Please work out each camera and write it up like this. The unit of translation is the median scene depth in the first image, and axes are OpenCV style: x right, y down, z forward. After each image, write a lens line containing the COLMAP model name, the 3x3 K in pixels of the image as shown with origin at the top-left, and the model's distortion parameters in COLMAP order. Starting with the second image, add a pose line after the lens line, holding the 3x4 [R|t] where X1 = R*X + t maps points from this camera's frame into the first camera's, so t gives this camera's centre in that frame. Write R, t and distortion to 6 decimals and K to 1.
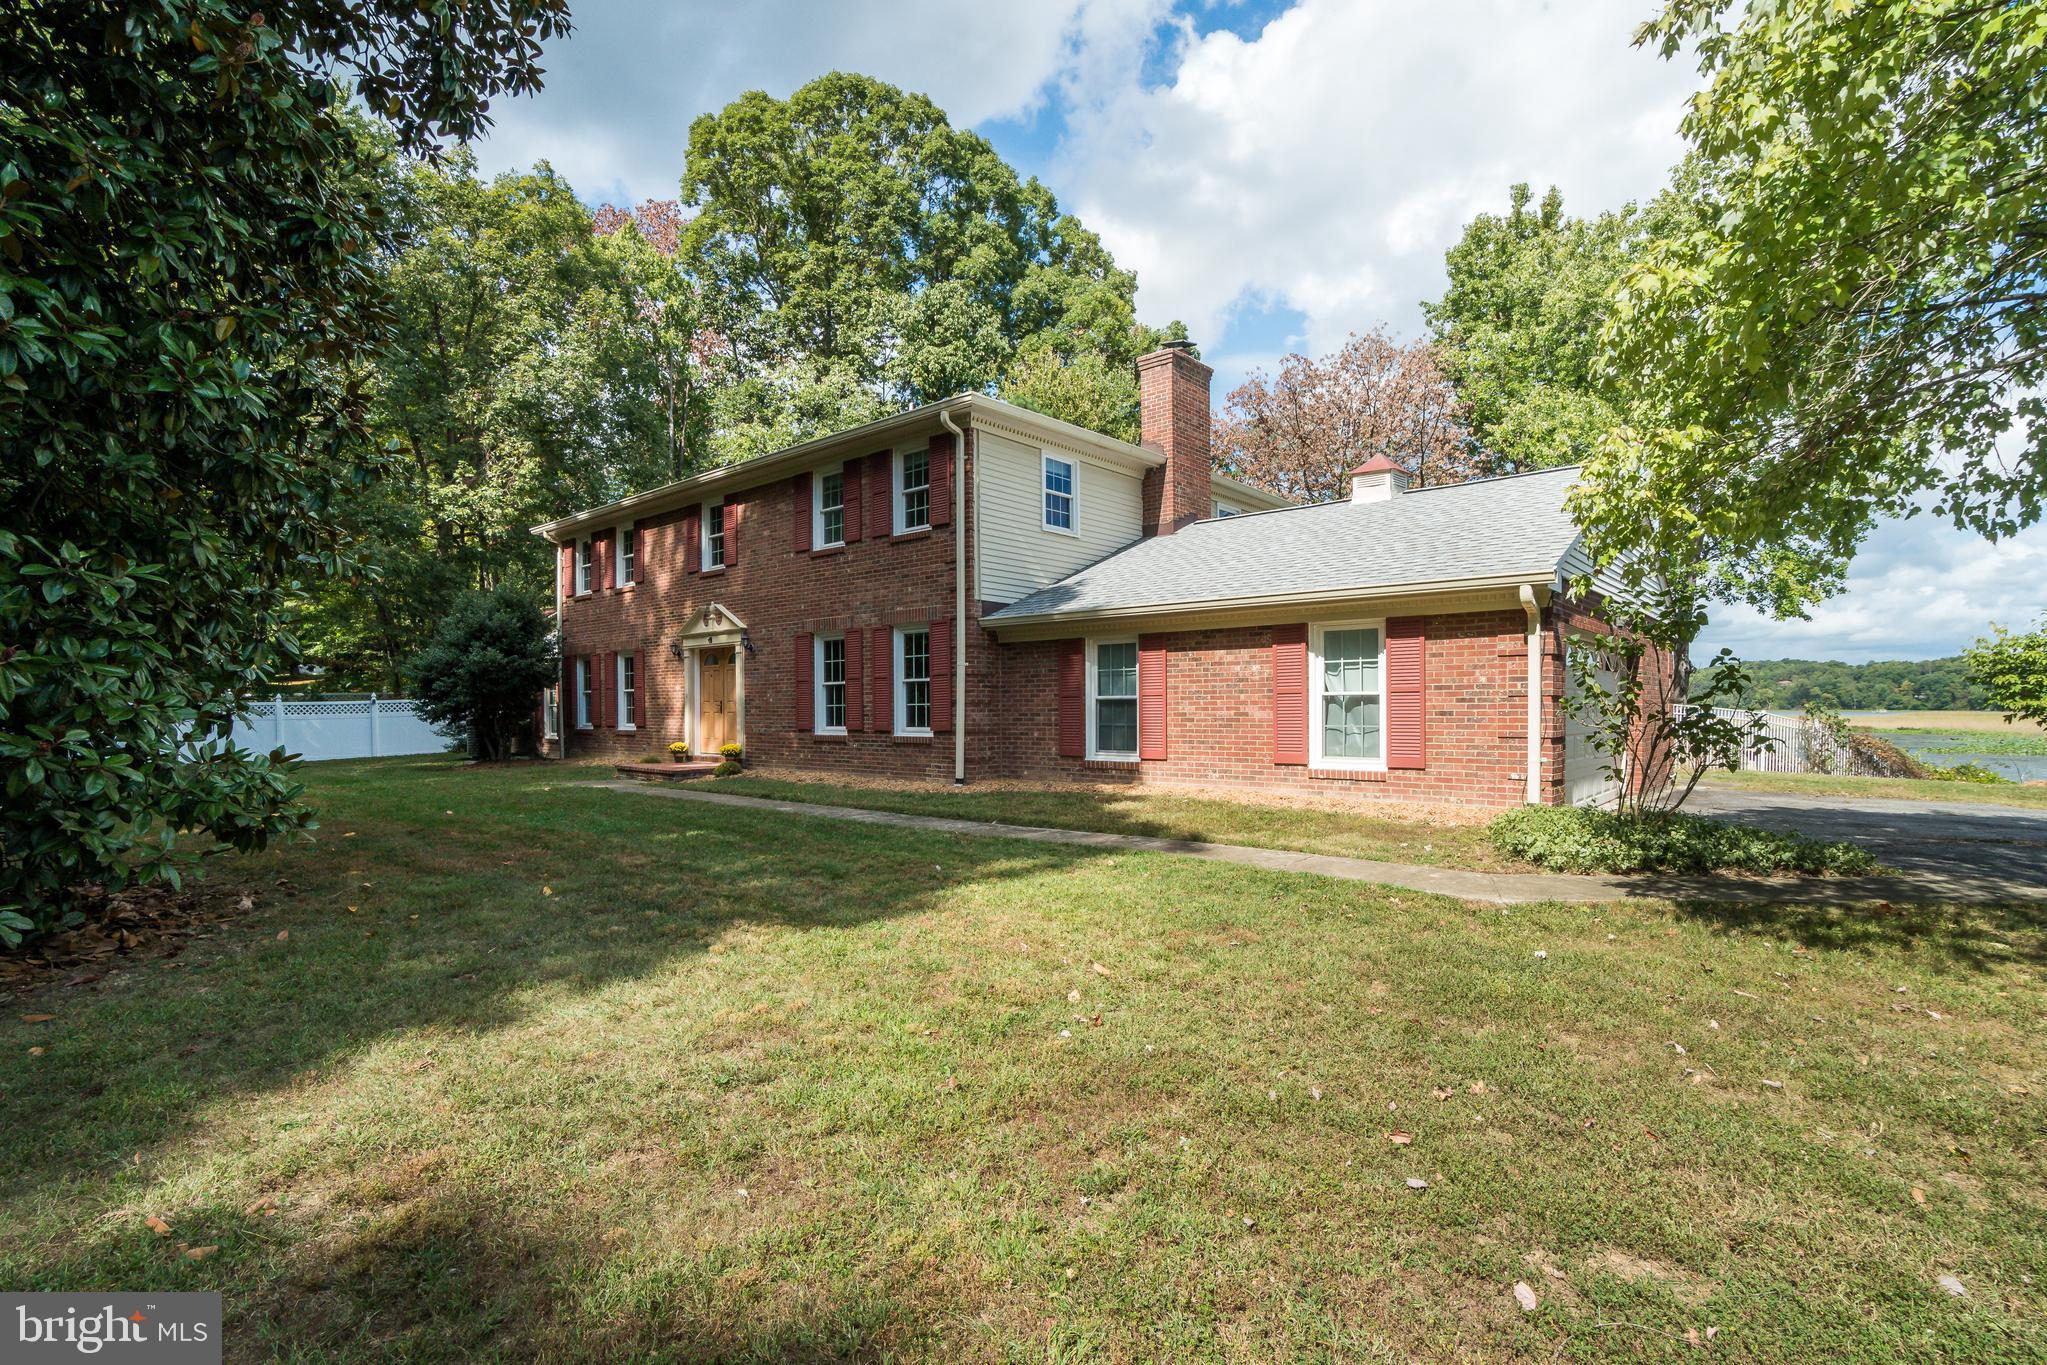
lens RADIAL K [[944.8, 0, 1025.0], [0, 944.8, 737.9], [0, 0, 1]] dist [-0.052398, 0.024047]
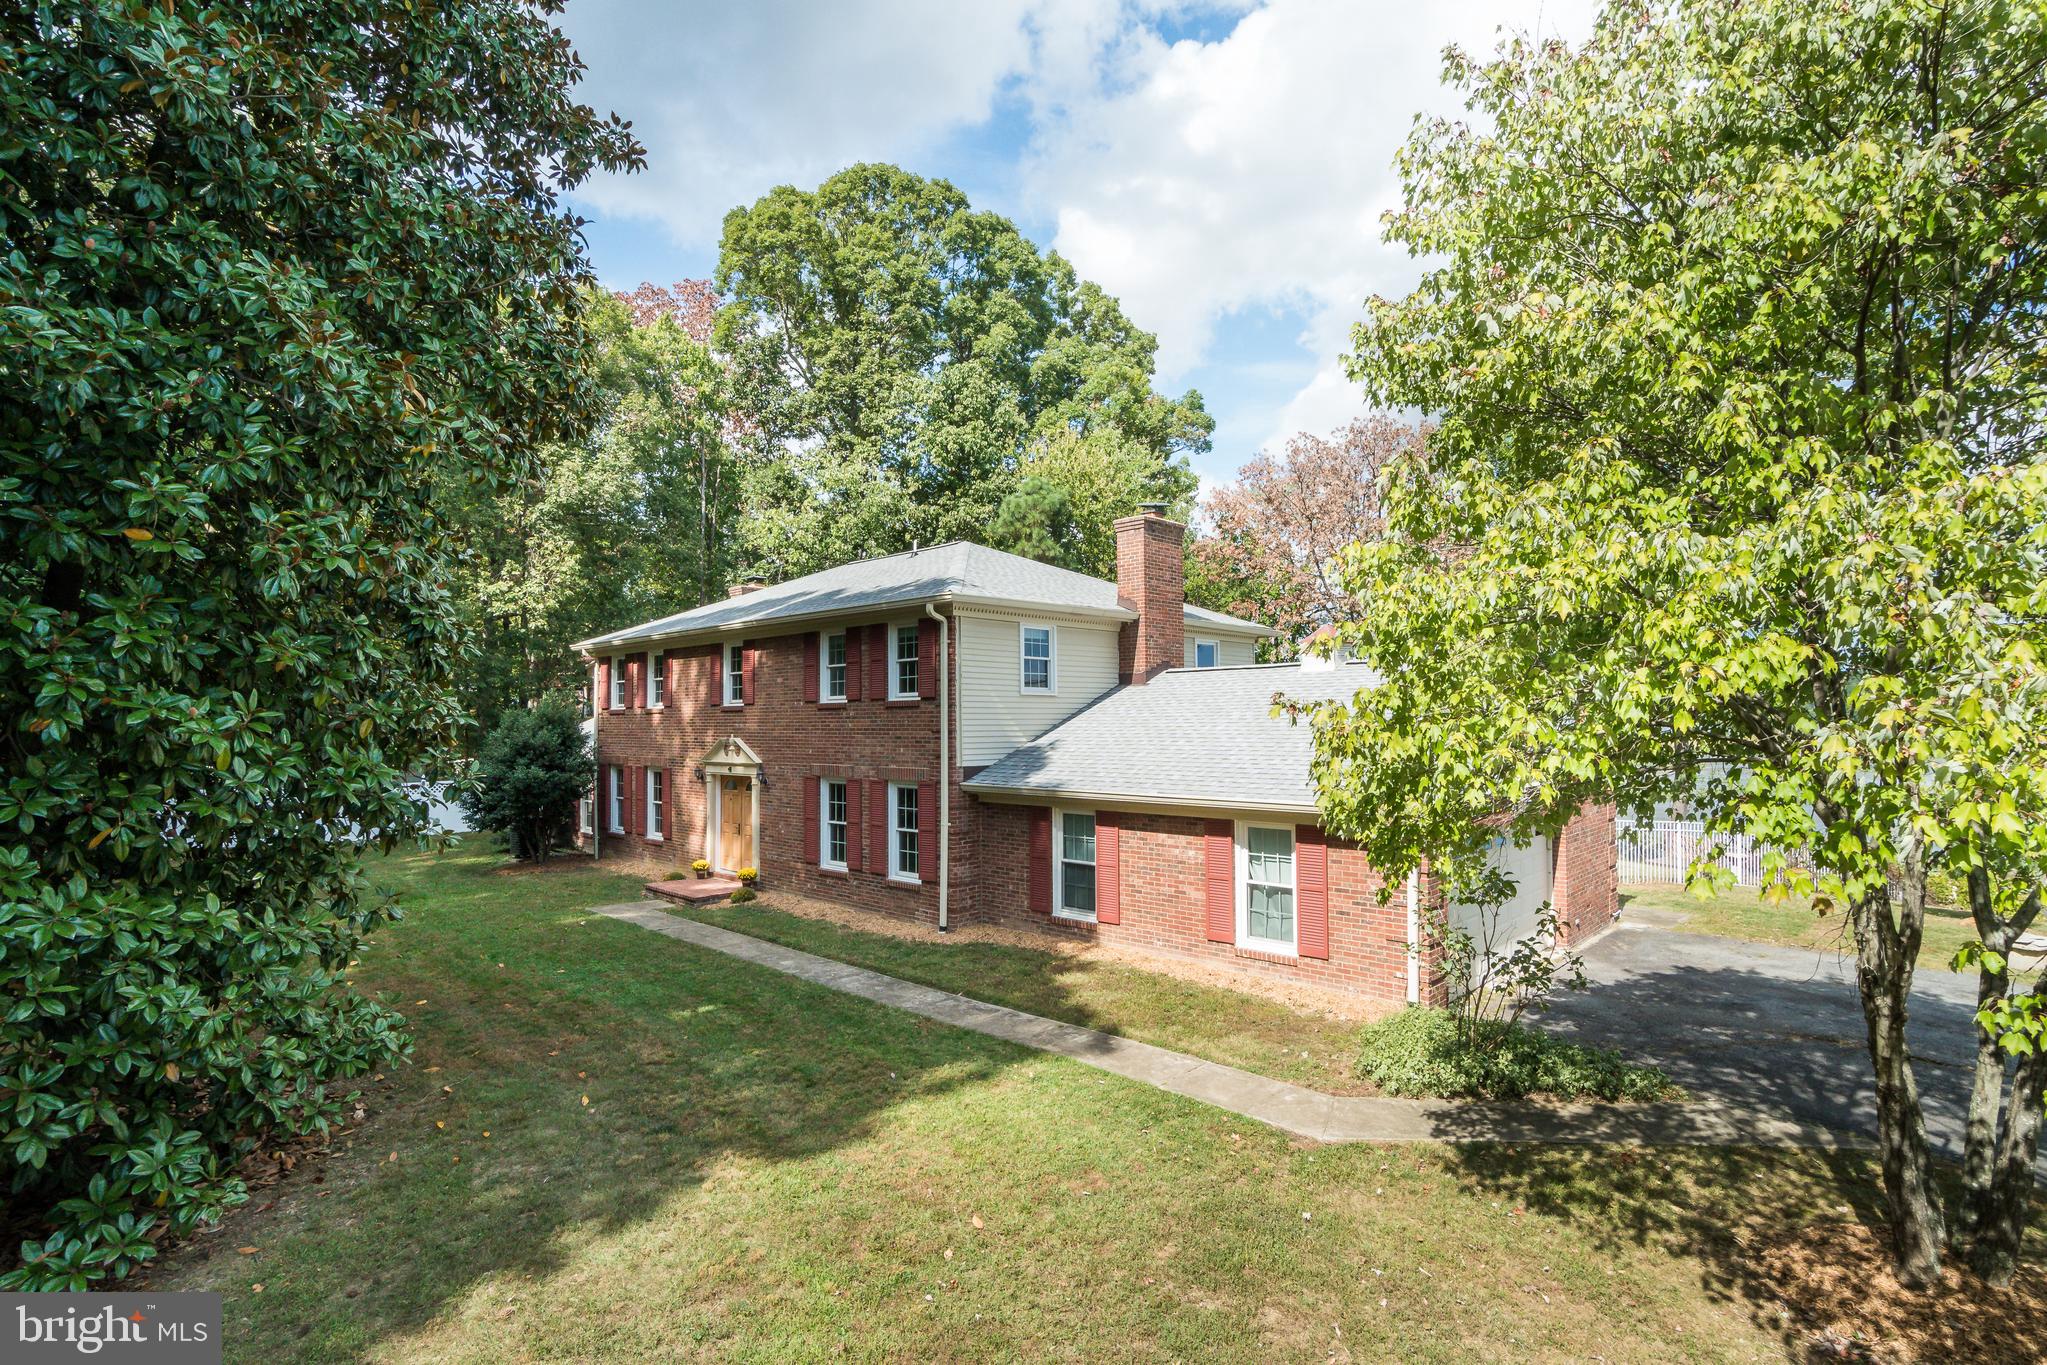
lens RADIAL K [[974.4, 0, 1017.6], [0, 974.4, 712.8], [0, 0, 1]] dist [-0.036184, 0.000127]
pose [[0.998768, -0.001737, -0.049597, 0.058236], [-0.000352, 0.999114, -0.042076, -0.121860], [0.049626, 0.042041, 0.997883, -0.122157]]
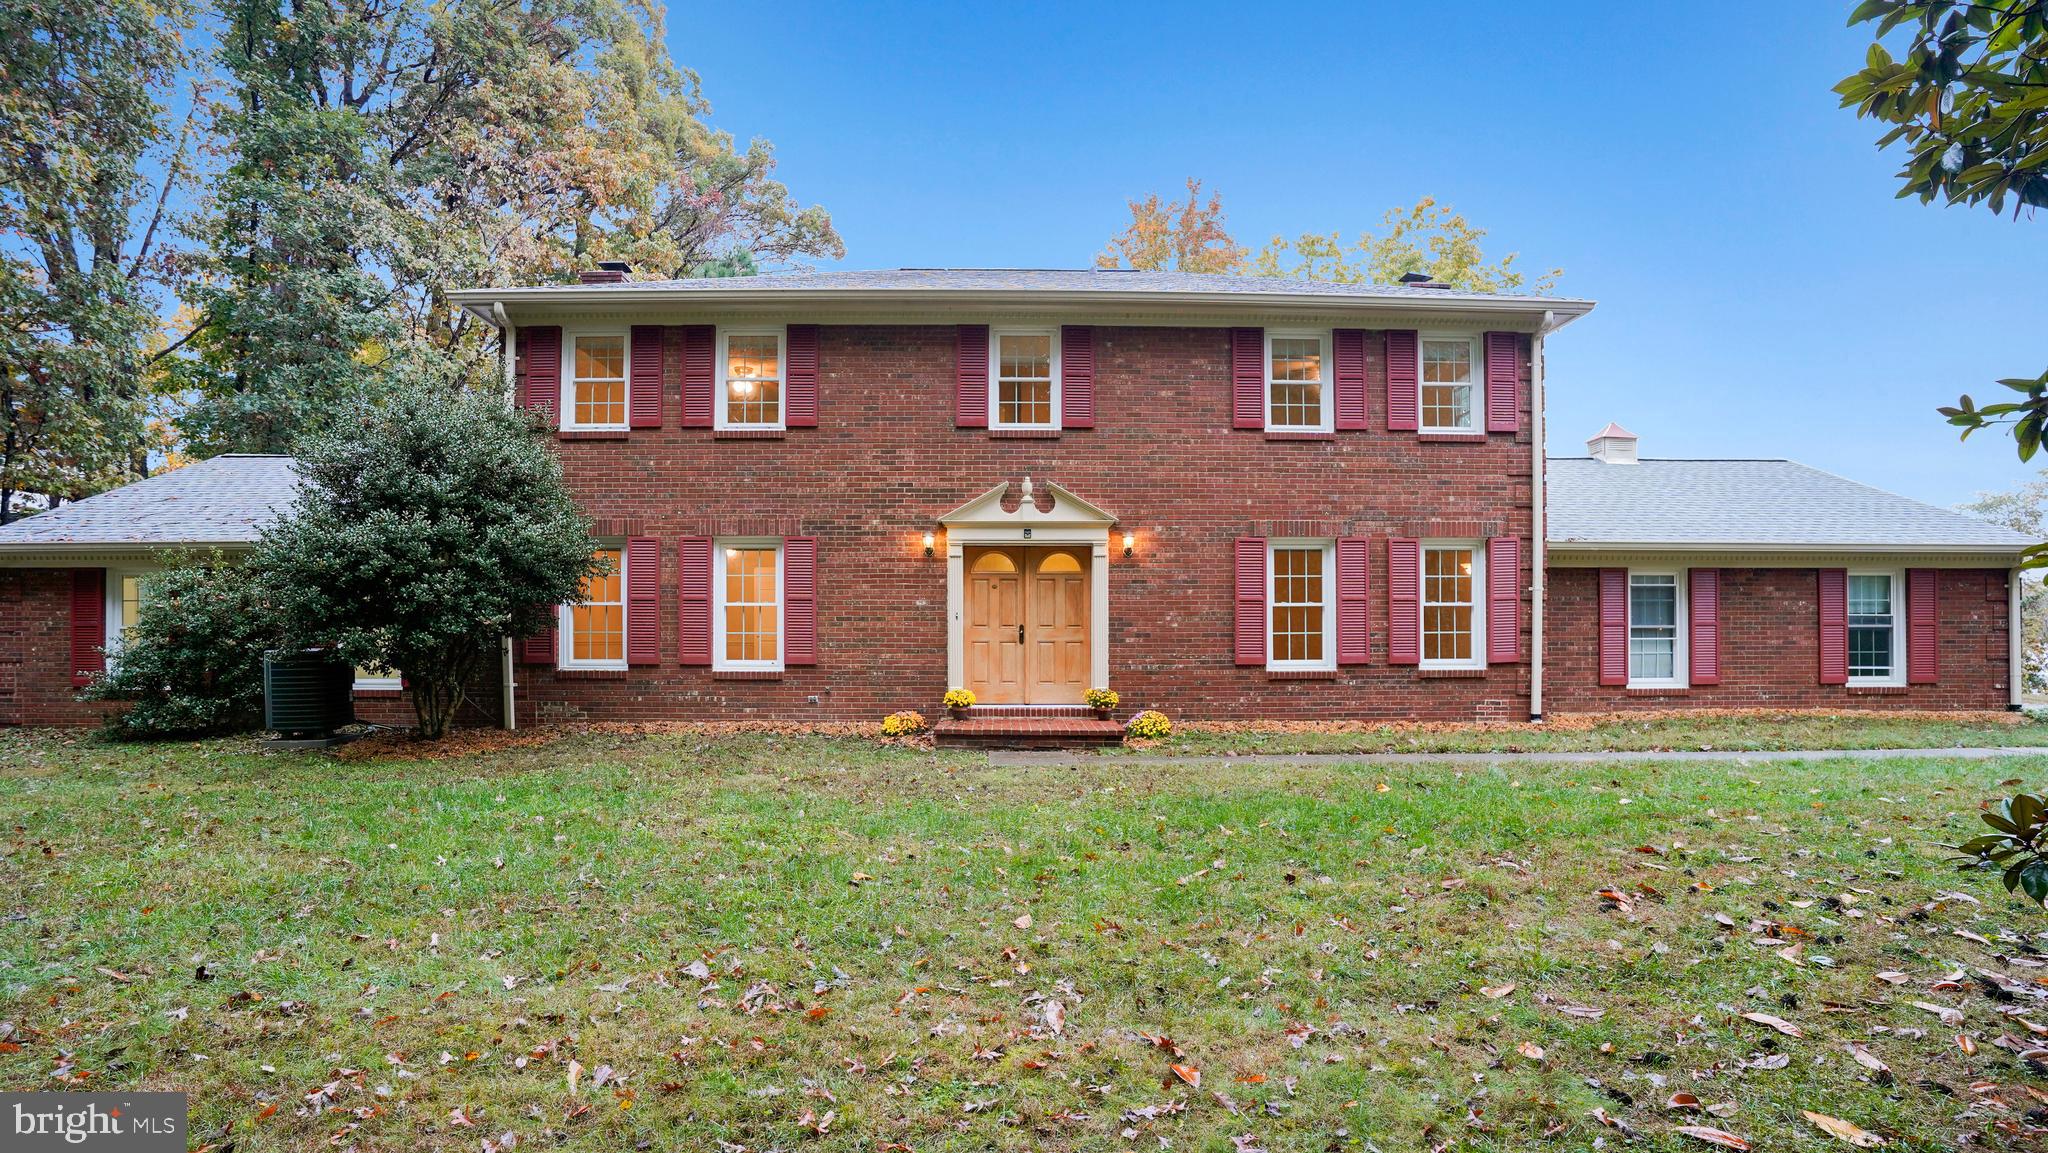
lens RADIAL K [[1044.6, 0, 1044.7], [0, 1044.6, 620.1], [0, 0, 1]] dist [-0.084151, 0.061549]
pose [[0.734650, 0.008620, 0.678392, -0.822076], [0.018149, 0.999312, -0.032352, -0.018220], [-0.678204, 0.036080, 0.733988, 0.444329]]
